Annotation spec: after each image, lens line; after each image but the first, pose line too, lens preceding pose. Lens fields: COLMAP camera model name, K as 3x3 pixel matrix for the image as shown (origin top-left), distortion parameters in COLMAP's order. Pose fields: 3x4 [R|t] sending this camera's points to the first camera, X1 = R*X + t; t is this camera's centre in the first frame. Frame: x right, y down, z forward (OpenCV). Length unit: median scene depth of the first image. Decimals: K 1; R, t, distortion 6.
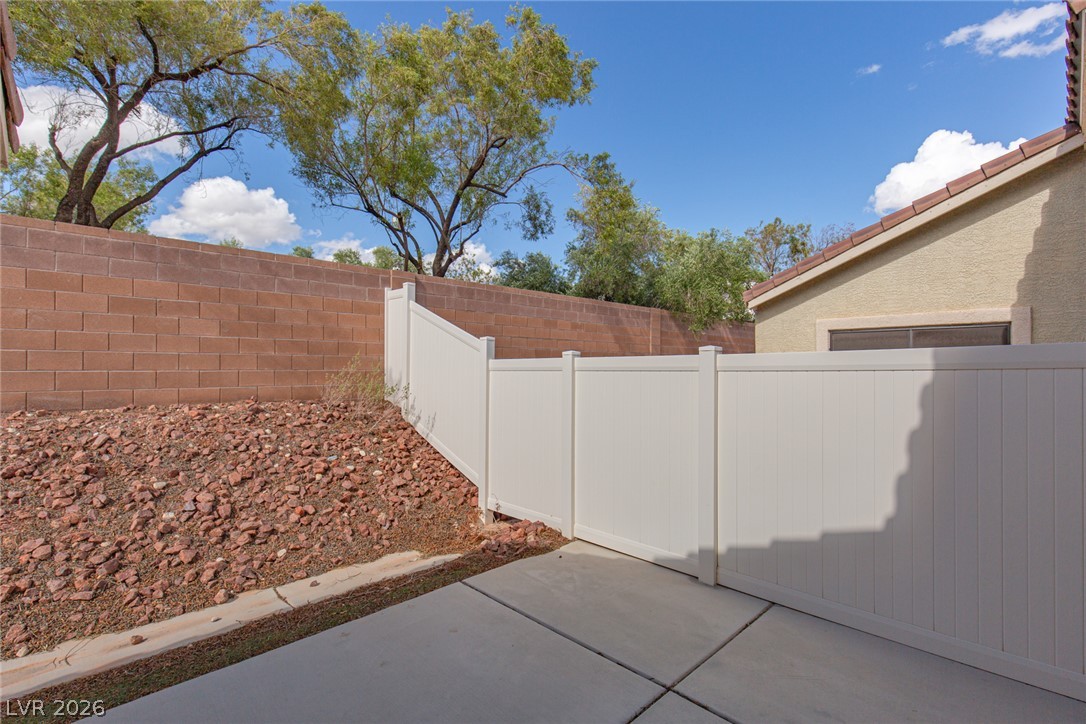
lens RADIAL K [[489.9, 0, 548.8], [0, 489.9, 363.6], [0, 0, 1]] dist [0.000018, 0.000229]
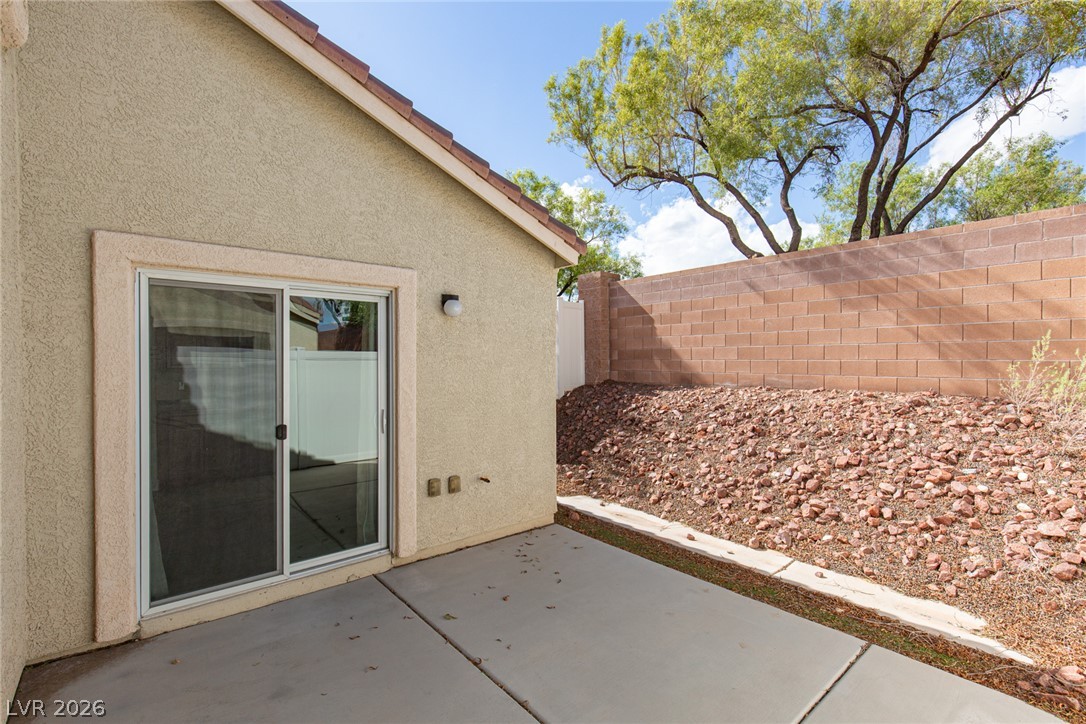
lens RADIAL K [[489.9, 0, 548.3], [0, 489.9, 360.6], [0, 0, 1]] dist [0.000018, 0.000229]
pose [[-0.061347, 0.006312, -0.998097, 0.483643], [0.012558, 0.999906, 0.005551, 0.000993], [0.998038, -0.012194, -0.061420, 0.454150]]
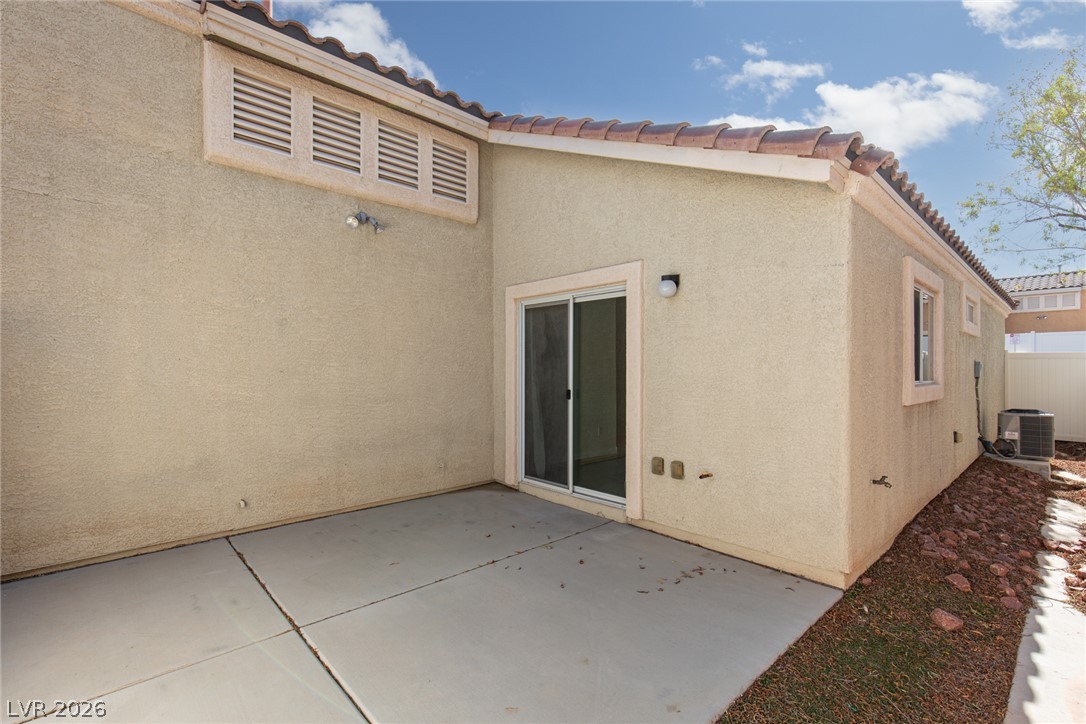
lens RADIAL K [[489.9, 0, 542.6], [0, 489.9, 365.8], [0, 0, 1]] dist [0.000018, 0.000229]
pose [[-0.999485, 0.002582, 0.031989, 0.171740], [0.002047, 0.999858, -0.016747, 0.028366], [-0.032027, -0.016673, -0.999348, 0.754214]]
